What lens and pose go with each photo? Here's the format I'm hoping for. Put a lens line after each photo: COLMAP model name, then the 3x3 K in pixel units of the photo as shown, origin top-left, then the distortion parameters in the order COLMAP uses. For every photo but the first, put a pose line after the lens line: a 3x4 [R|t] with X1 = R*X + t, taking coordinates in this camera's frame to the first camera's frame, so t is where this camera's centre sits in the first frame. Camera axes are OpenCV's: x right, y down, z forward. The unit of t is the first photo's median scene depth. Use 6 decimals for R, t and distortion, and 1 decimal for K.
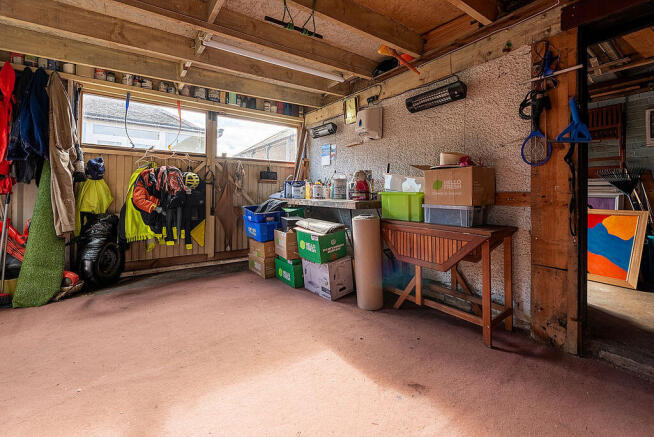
lens RADIAL K [[279.7, 0, 326.9], [0, 279.7, 188.0], [0, 0, 1]] dist [-0.000623, -0.000058]
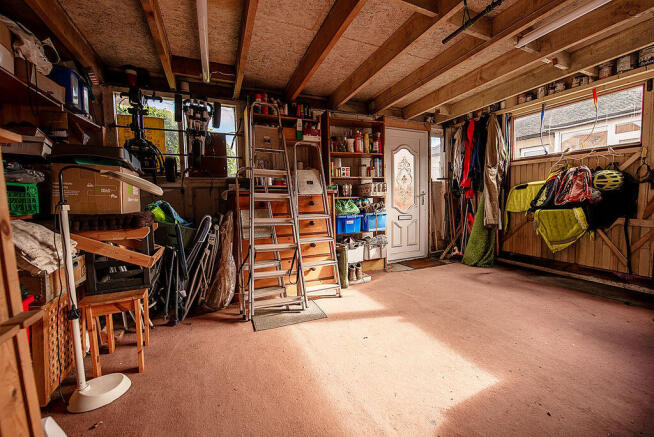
lens RADIAL K [[271.5, 0, 327.0], [0, 271.5, 218.5], [0, 0, 1]] dist [0.000519, 0.000045]
pose [[-0.208646, 0.068600, -0.975582, 0.546019], [0.036188, 0.997395, 0.062394, 0.007088], [0.977321, -0.022287, -0.210585, 0.408235]]
